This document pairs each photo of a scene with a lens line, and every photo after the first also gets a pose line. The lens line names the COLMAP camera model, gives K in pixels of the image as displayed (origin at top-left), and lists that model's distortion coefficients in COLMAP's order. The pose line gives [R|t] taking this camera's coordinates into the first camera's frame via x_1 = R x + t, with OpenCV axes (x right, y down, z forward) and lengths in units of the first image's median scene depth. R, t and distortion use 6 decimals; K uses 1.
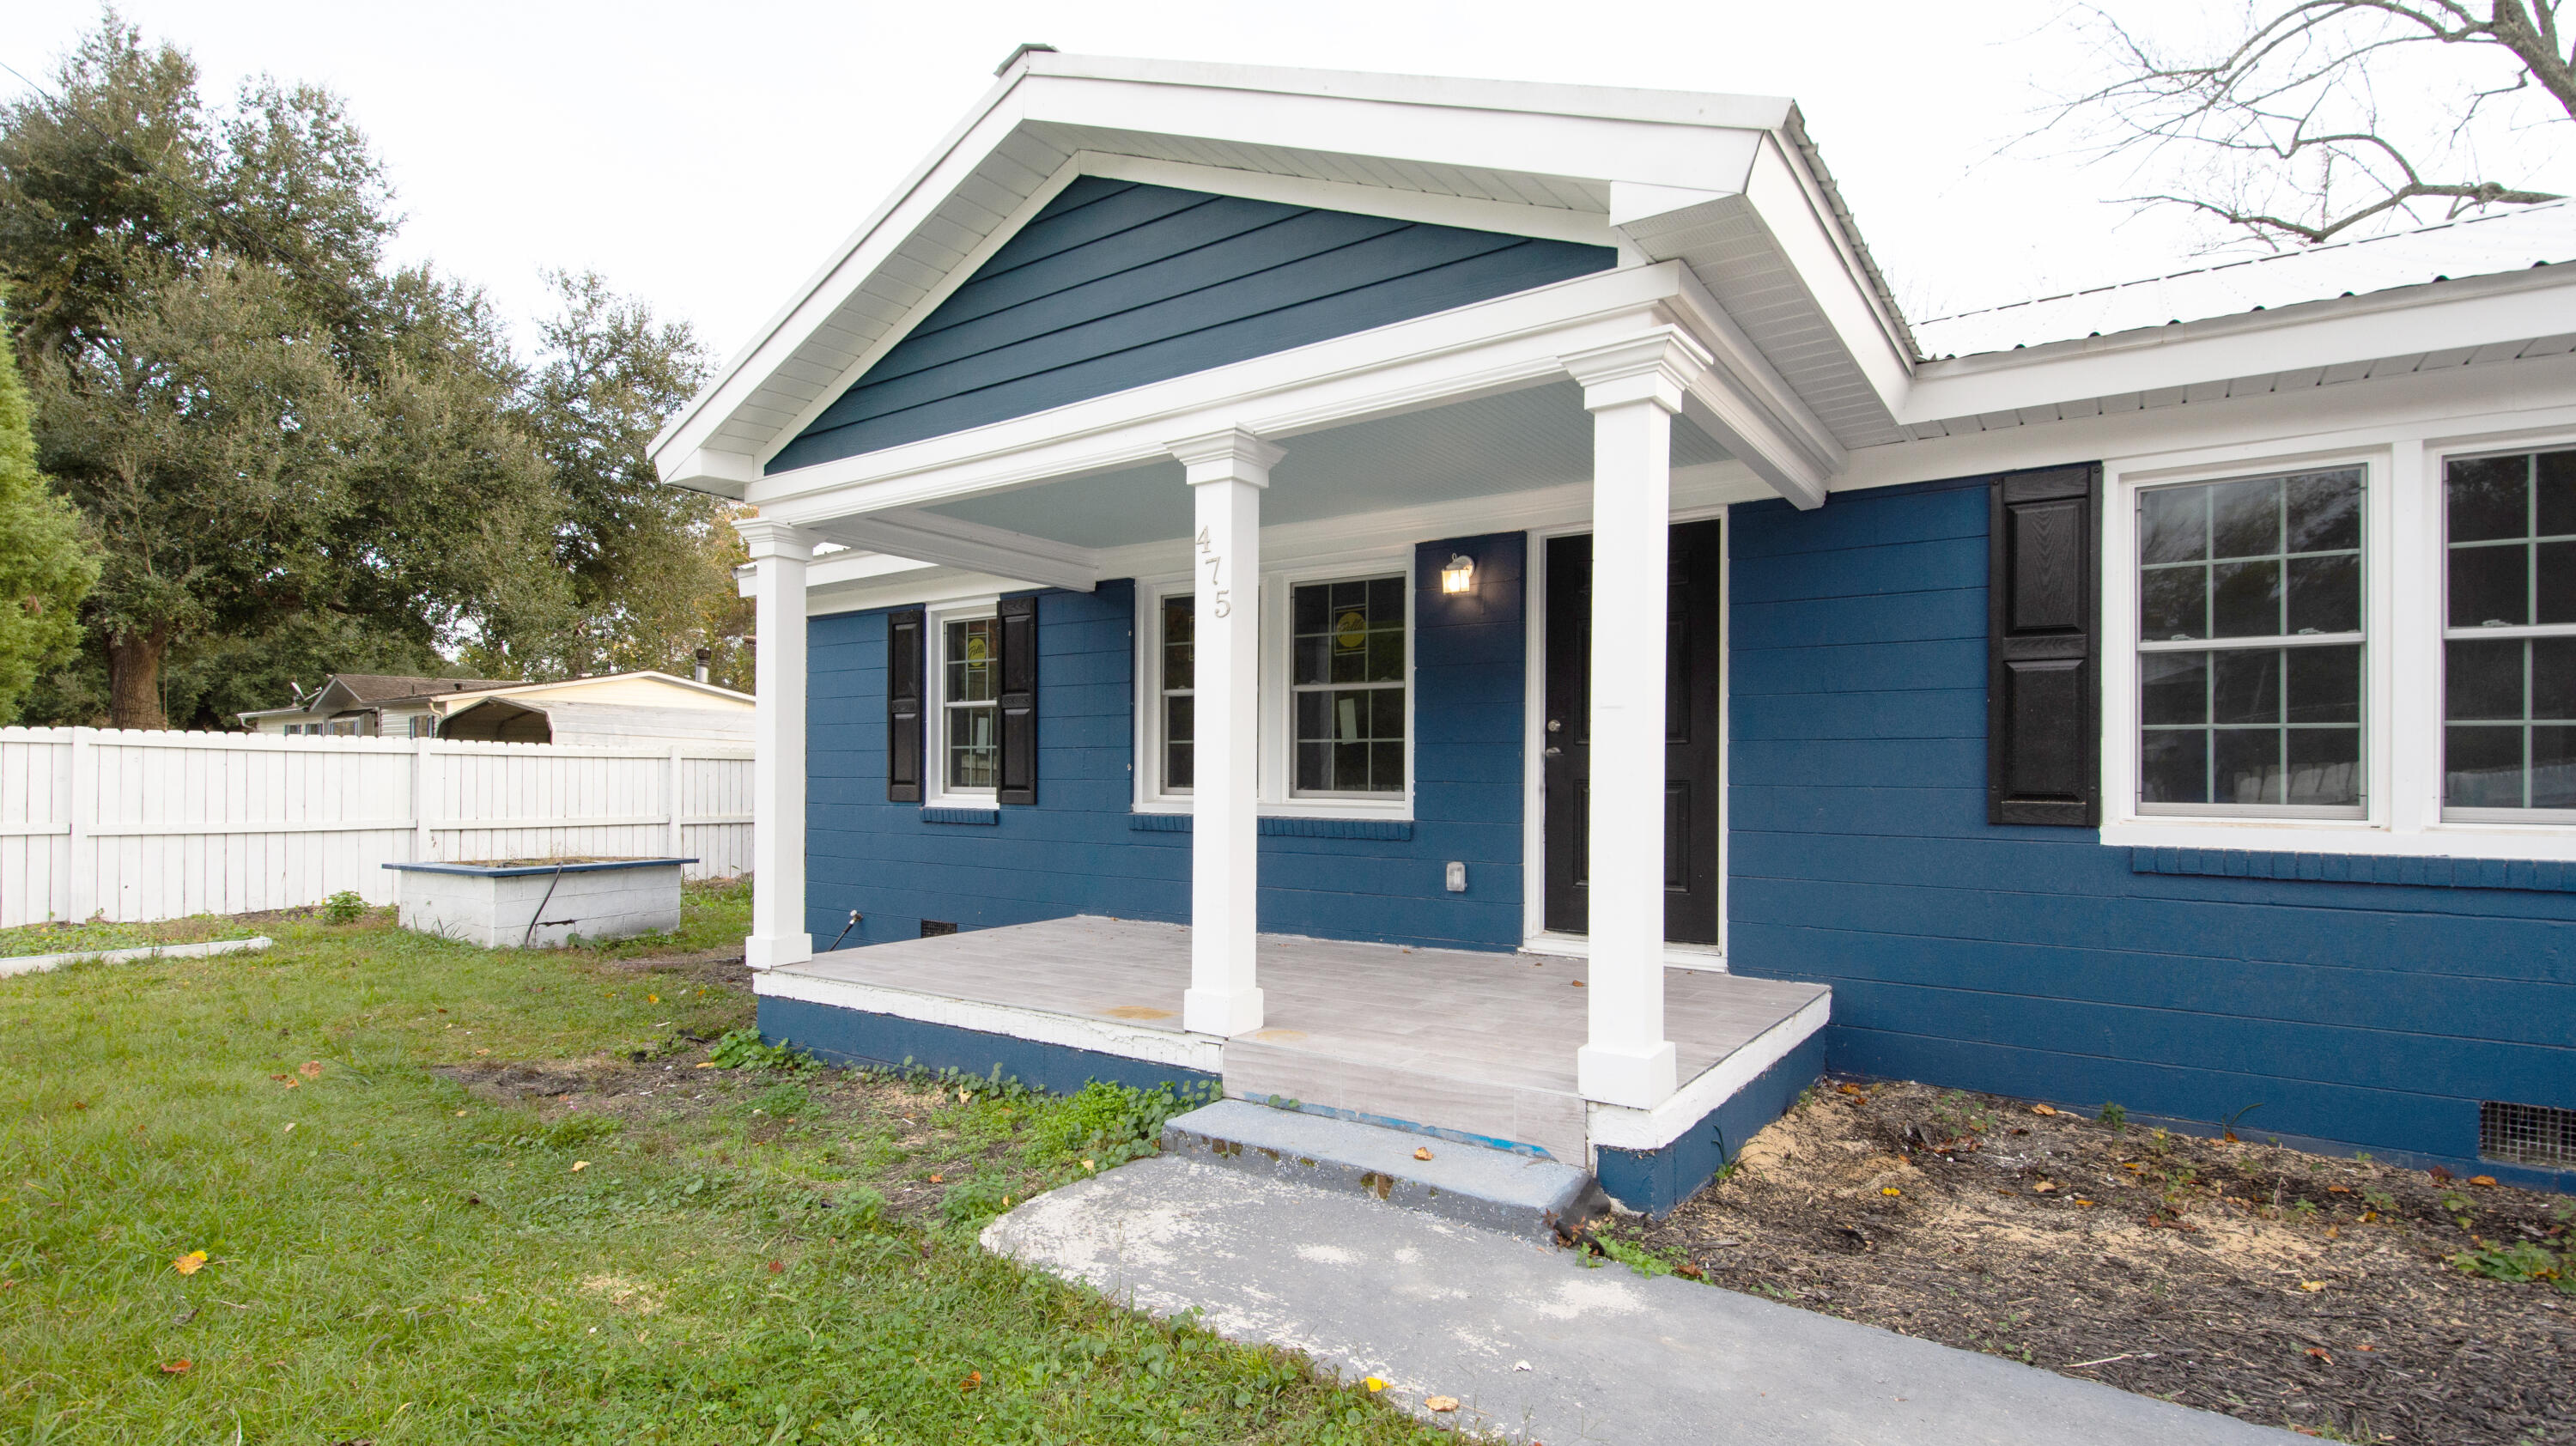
lens RADIAL K [[1184.1, 0, 1288.1], [0, 1184.1, 762.8], [0, 0, 1]] dist [0.044748, -0.031038]
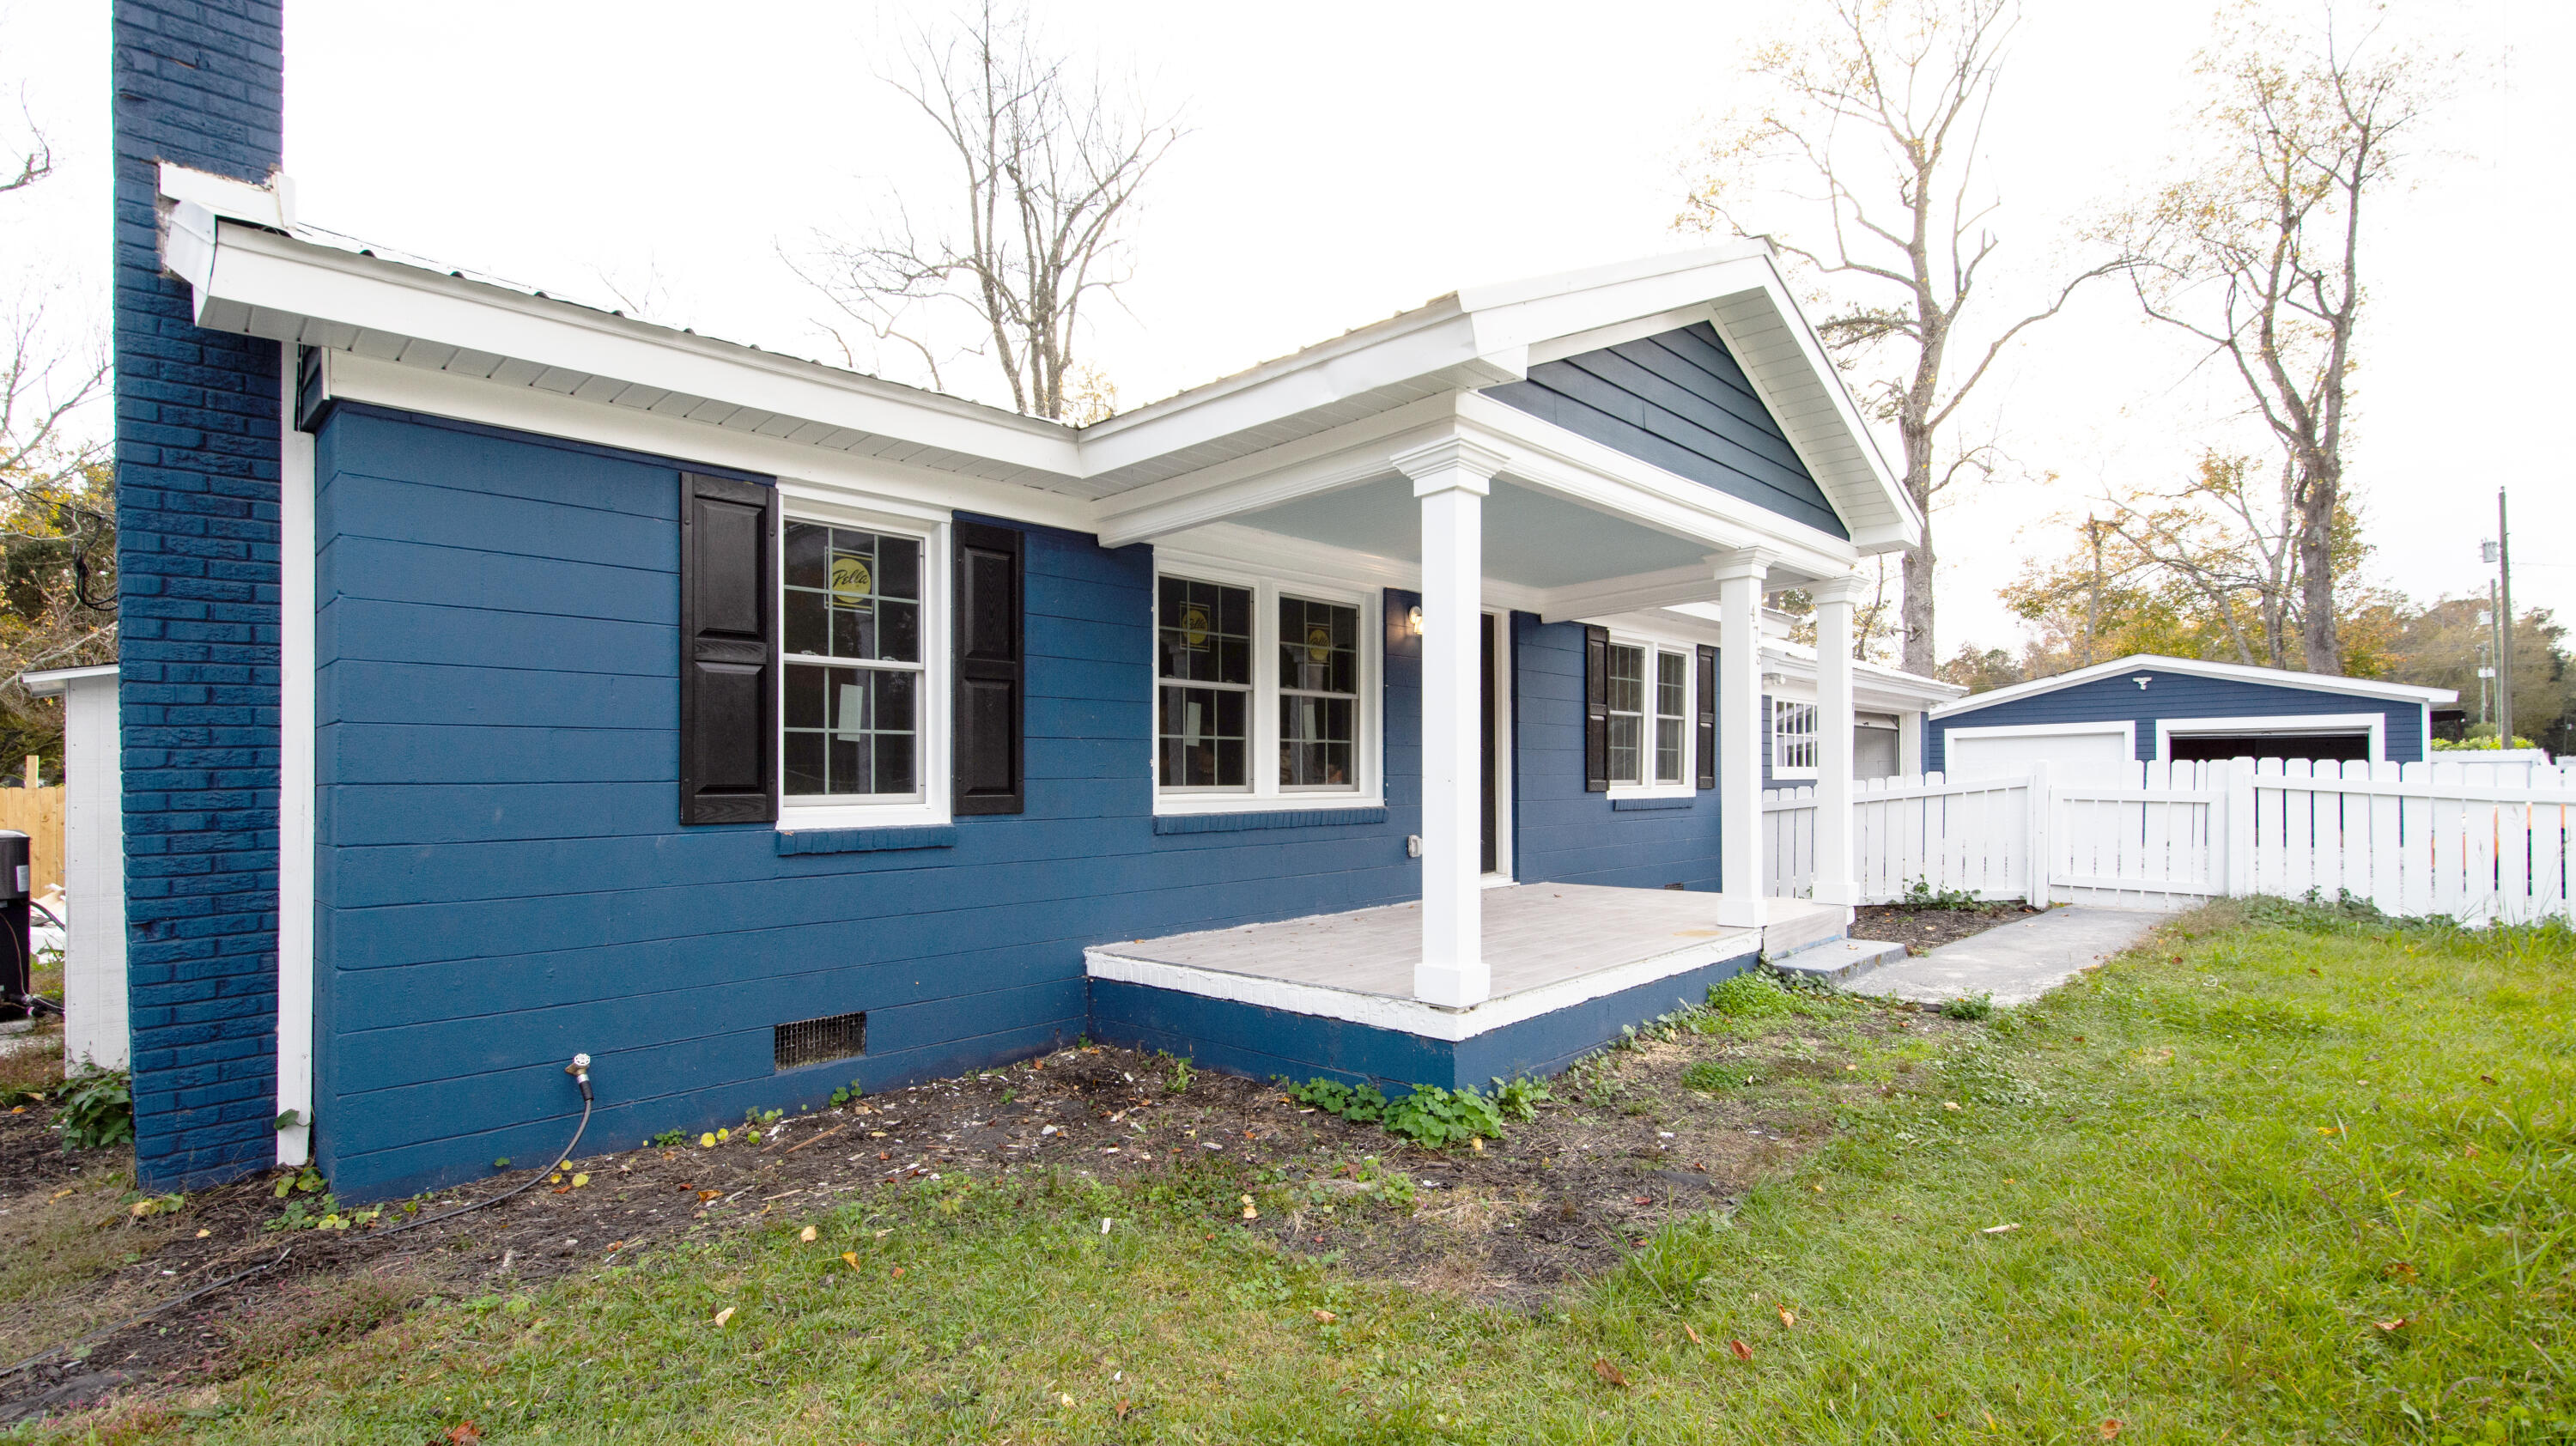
lens RADIAL K [[1184.1, 0, 1288.1], [0, 1184.1, 762.8], [0, 0, 1]] dist [0.044748, -0.031038]
pose [[0.140807, 0.002873, 0.990033, -1.267776], [-0.003327, 0.999992, -0.002429, 0.006539], [-0.990031, -0.002952, 0.140815, 1.009509]]
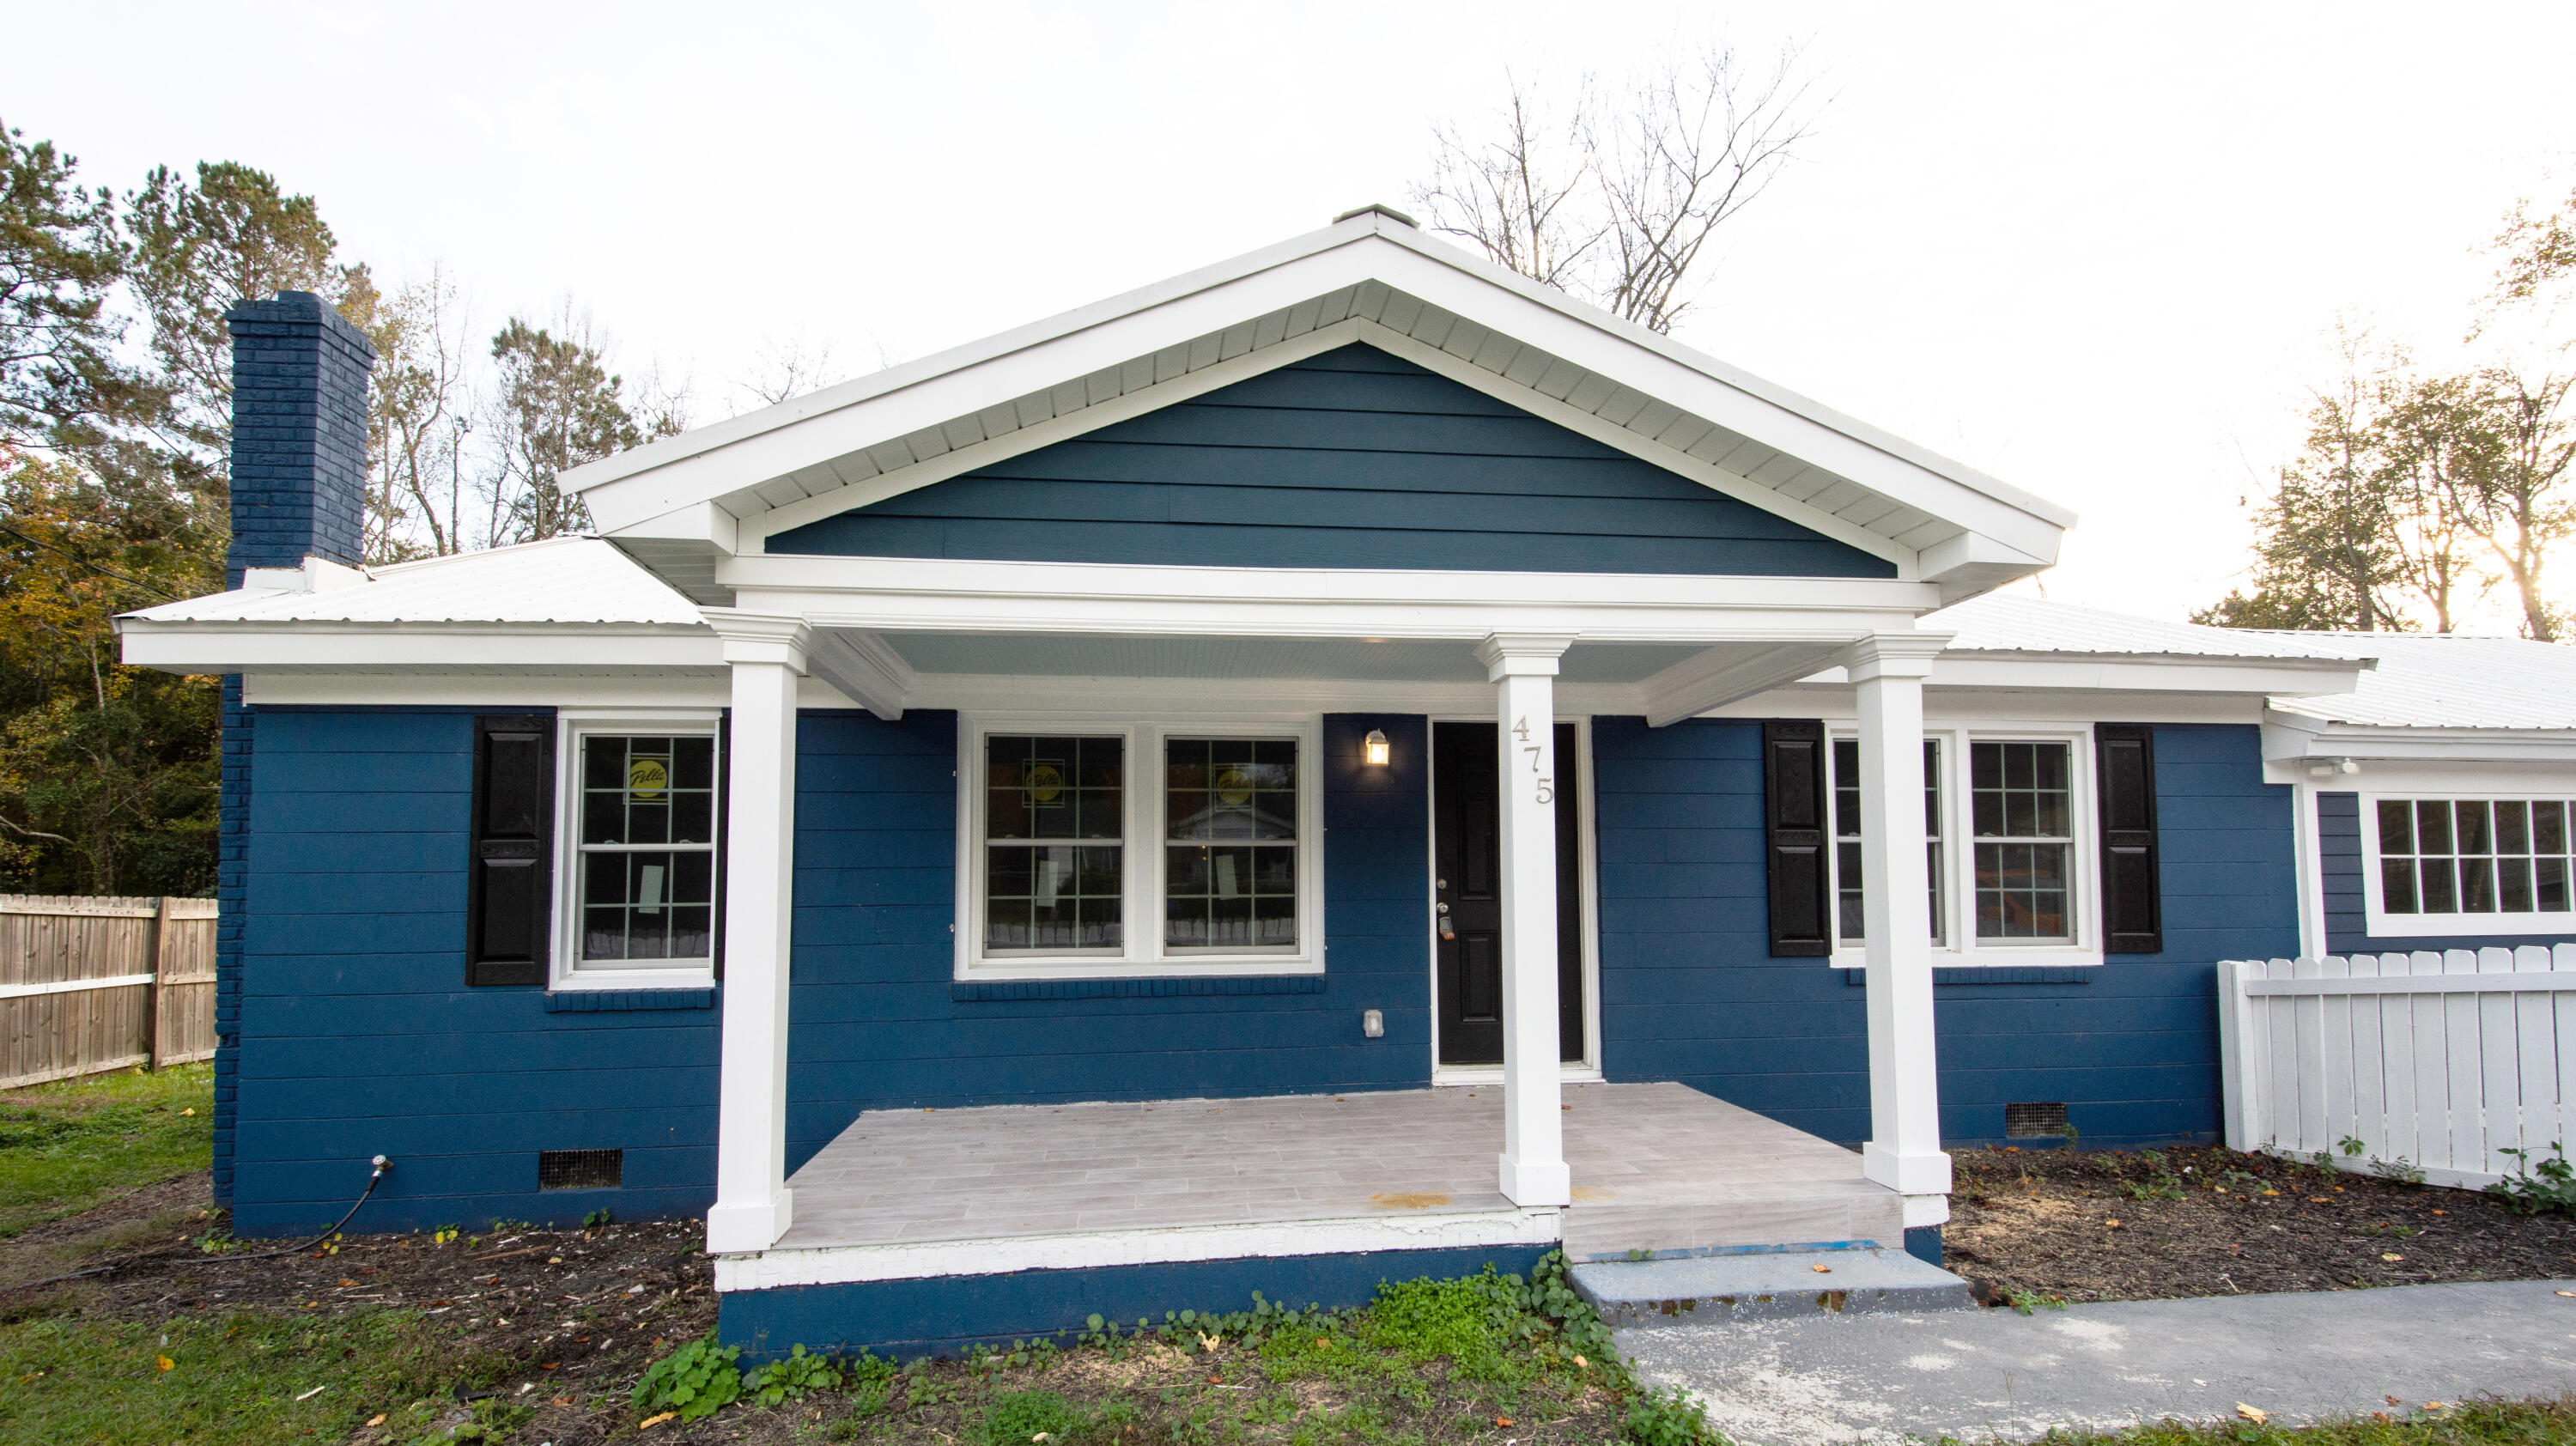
lens RADIAL K [[1139.9, 0, 1286.7], [0, 1139.9, 815.1], [0, 0, 1]] dist [0.049061, -0.026309]
pose [[0.749625, 0.028614, 0.661244, -0.653426], [0.006841, 0.998677, -0.050971, -0.044715], [-0.661828, 0.042732, 0.748437, 0.277233]]
